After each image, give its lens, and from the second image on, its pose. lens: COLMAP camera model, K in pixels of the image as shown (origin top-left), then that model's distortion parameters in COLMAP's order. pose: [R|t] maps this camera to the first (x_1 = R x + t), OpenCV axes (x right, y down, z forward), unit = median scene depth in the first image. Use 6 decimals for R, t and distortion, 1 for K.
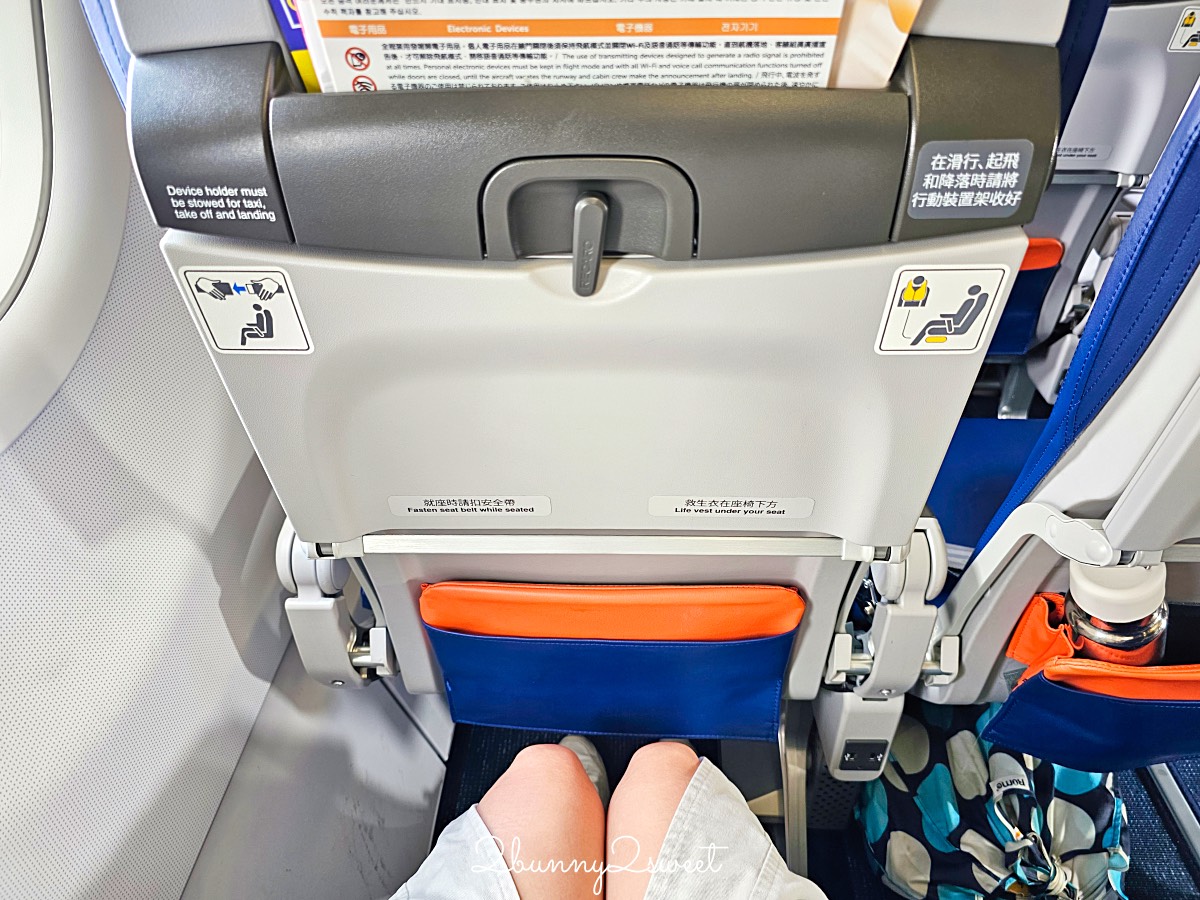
lens RADIAL K [[769.1, 0, 595.1], [0, 769.1, 443.1], [0, 0, 1]] dist [0.034547, -0.043124]
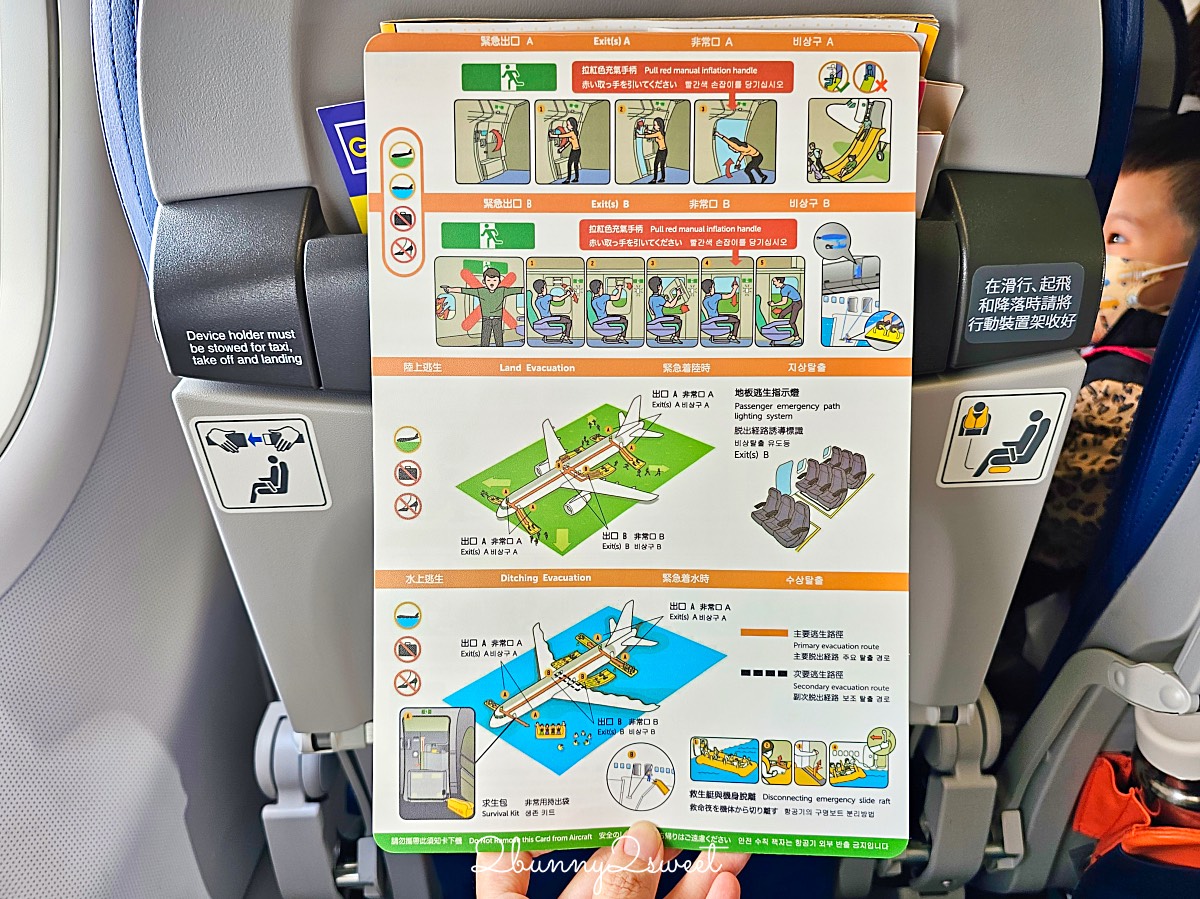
lens RADIAL K [[769.1, 0, 606.3], [0, 769.1, 446.5], [0, 0, 1]] dist [0.034547, -0.043124]
pose [[0.998222, -0.031958, 0.050324, -0.087386], [0.042274, 0.974675, -0.219595, 0.026774], [-0.042032, 0.221332, 0.974292, 0.087721]]
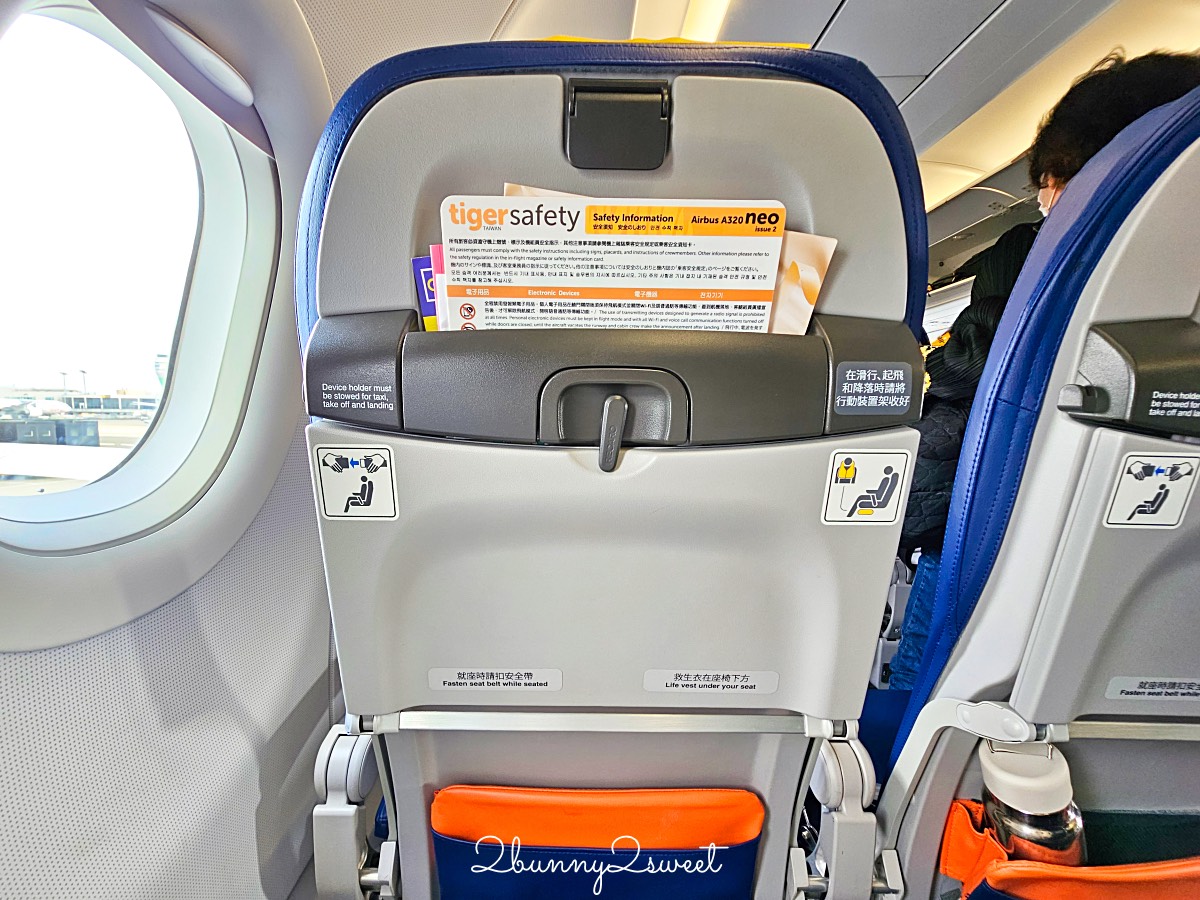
lens RADIAL K [[489.5, 0, 563.8], [0, 489.5, 494.7], [0, 0, 1]] dist [-0.003050, 0.000171]
pose [[0.999498, 0.022401, 0.022399, -0.105441], [-0.009486, 0.886264, -0.463084, 0.238629], [-0.030225, 0.462639, 0.886031, 0.242216]]
